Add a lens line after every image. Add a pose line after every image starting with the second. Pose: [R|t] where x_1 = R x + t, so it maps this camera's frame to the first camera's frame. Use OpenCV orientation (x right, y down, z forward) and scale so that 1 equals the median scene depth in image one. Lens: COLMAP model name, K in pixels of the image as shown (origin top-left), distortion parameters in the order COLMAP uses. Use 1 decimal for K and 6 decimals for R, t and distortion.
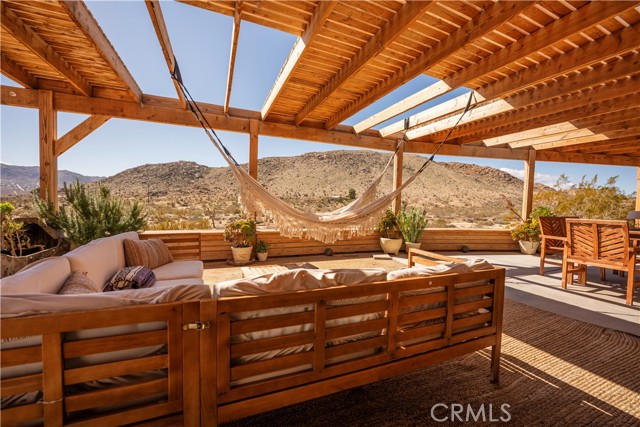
lens RADIAL K [[257.5, 0, 322.7], [0, 257.5, 217.0], [0, 0, 1]] dist [-0.003733, -0.000430]
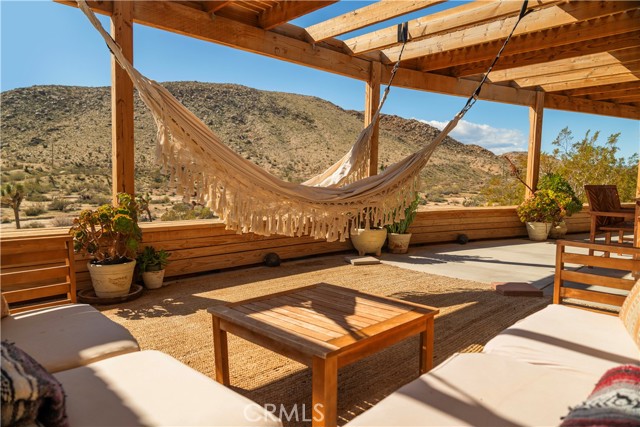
lens RADIAL K [[427.5, 0, 320.7], [0, 427.5, 209.6], [0, 0, 1]] dist [0.009013, 0.005556]
pose [[0.936967, -0.037035, 0.347450, -0.177623], [0.026883, 0.999060, 0.033995, 0.003856], [-0.348383, -0.022512, 0.937082, 0.119080]]
